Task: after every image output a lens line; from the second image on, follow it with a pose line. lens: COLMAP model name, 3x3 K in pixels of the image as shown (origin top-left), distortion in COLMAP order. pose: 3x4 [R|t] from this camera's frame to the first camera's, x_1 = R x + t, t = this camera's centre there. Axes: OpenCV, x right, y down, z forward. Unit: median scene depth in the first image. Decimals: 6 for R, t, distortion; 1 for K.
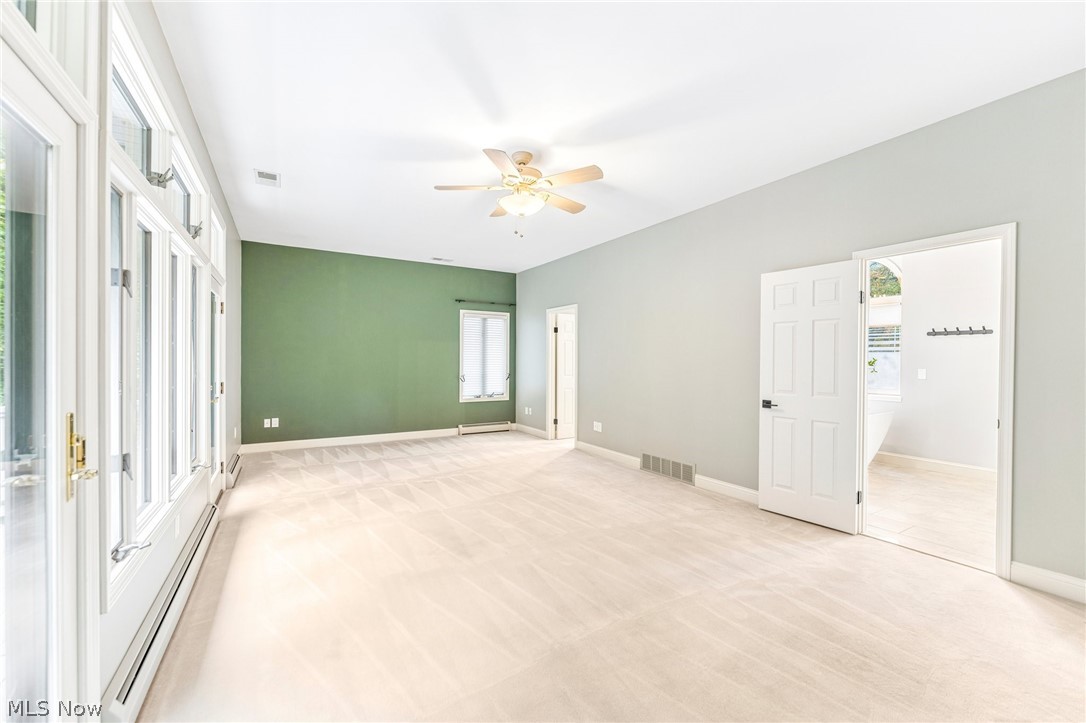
lens RADIAL K [[429.1, 0, 543.0], [0, 429.1, 361.5], [0, 0, 1]] dist [0.000157, -0.000104]
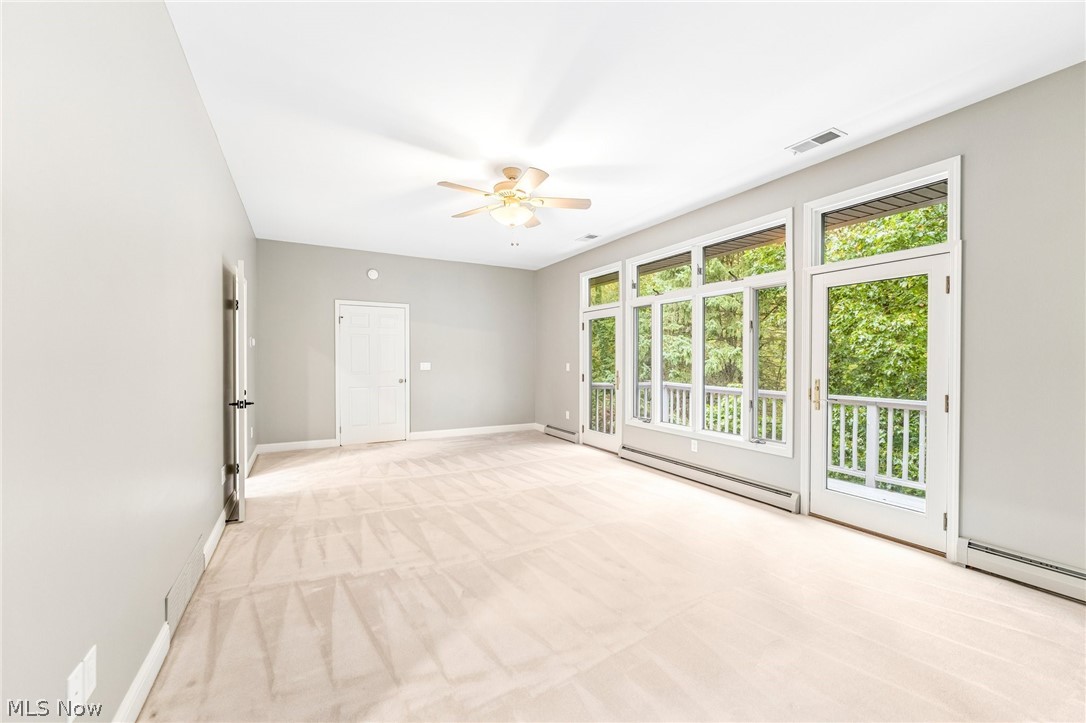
lens RADIAL K [[429.1, 0, 543.0], [0, 429.1, 361.5], [0, 0, 1]] dist [0.000157, -0.000104]
pose [[-0.999493, -0.008763, 0.030614, -0.112924], [-0.008484, 0.999921, 0.009226, -0.005839], [-0.030693, 0.008961, -0.999489, 1.427188]]
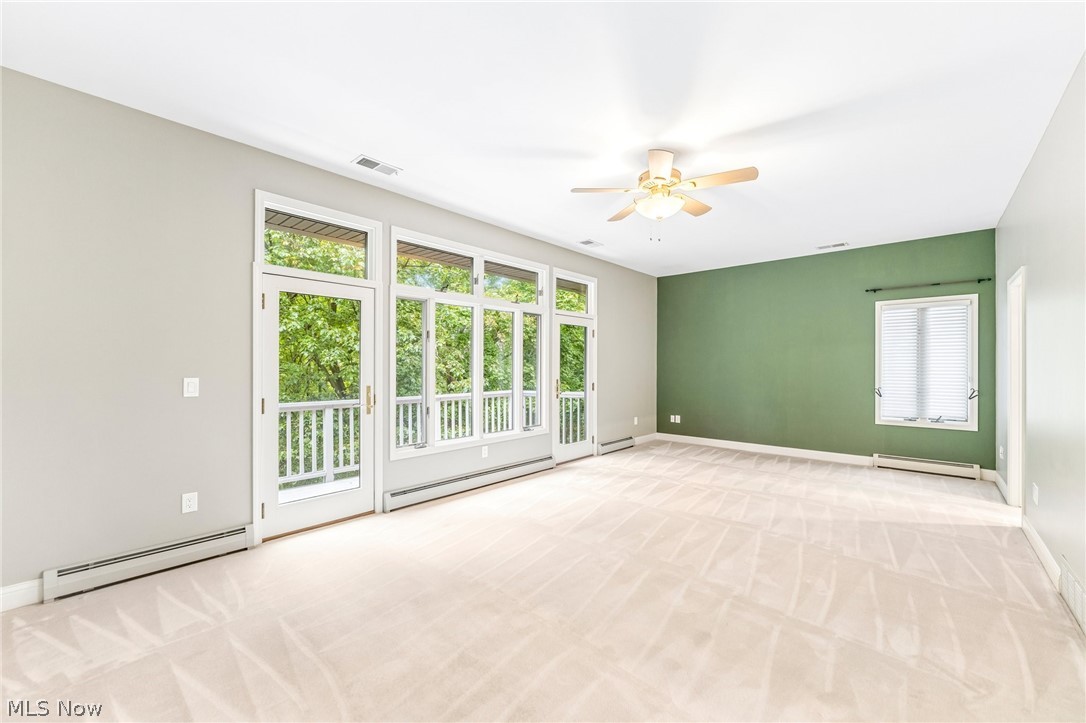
lens RADIAL K [[431.2, 0, 540.9], [0, 431.2, 365.3], [0, 0, 1]] dist [0.001047, 0.000376]
pose [[0.294311, -0.009239, -0.955665, 0.547537], [-0.001281, 0.999949, -0.010062, 0.000254], [0.955709, 0.004185, 0.294284, 0.314318]]
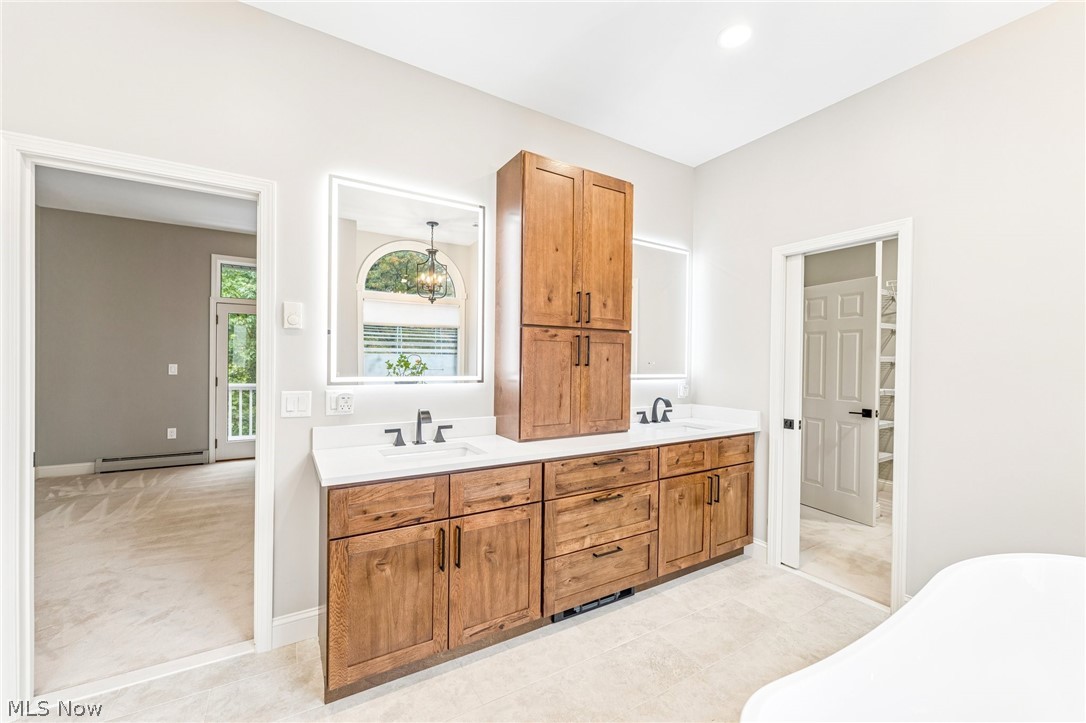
lens RADIAL K [[429.1, 0, 543.0], [0, 429.1, 361.5], [0, 0, 1]] dist [0.000157, -0.000104]
pose [[0.011048, -0.017763, -0.999781, 0.907711], [-0.002238, 0.999839, -0.017789, 0.021855], [0.999936, 0.002434, 0.011007, 0.926137]]
